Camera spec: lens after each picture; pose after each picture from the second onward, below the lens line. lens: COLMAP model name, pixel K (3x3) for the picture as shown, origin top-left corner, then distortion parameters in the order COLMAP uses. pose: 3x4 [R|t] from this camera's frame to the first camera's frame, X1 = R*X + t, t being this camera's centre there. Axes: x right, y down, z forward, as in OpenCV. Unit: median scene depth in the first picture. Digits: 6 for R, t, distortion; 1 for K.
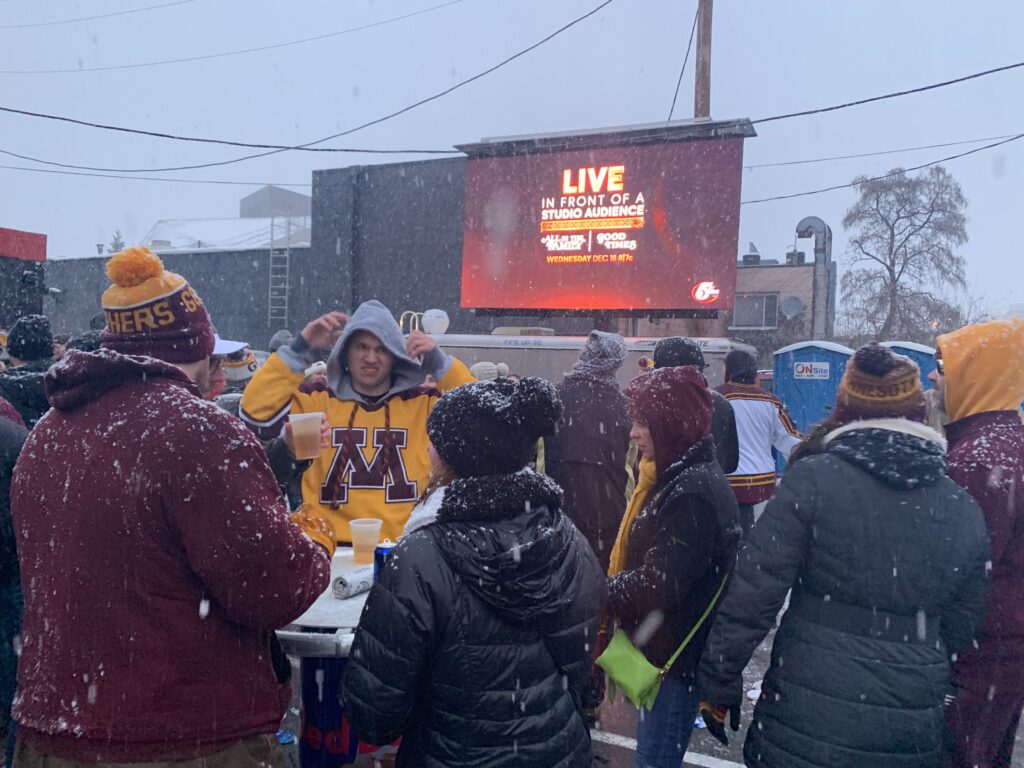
lens RADIAL K [[786.4, 0, 510.8], [0, 786.4, 383.4], [0, 0, 1]] dist [0.006858, 0.003164]
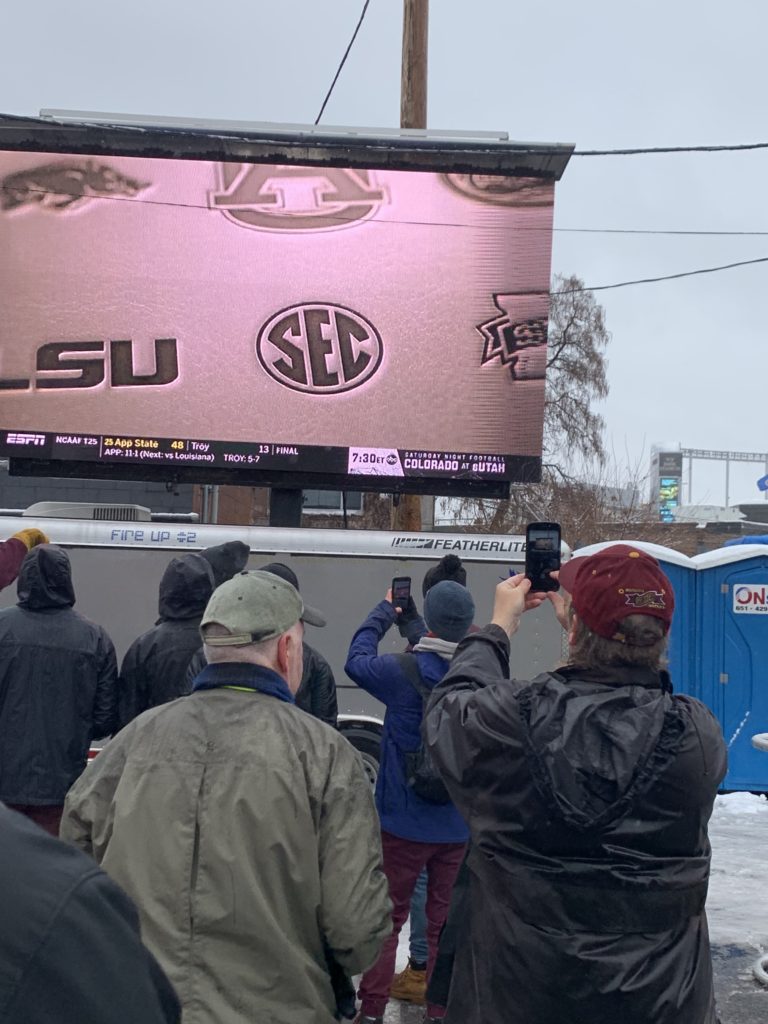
lens RADIAL K [[1283.4, 0, 384.2], [0, 1283.4, 512.7], [0, 0, 1]] dist [0.015960, 0.000000]
pose [[0.798624, 0.027400, 0.601206, -0.235482], [0.010076, 0.998214, -0.058879, -0.015694], [-0.601746, 0.053080, 0.796922, 0.244775]]
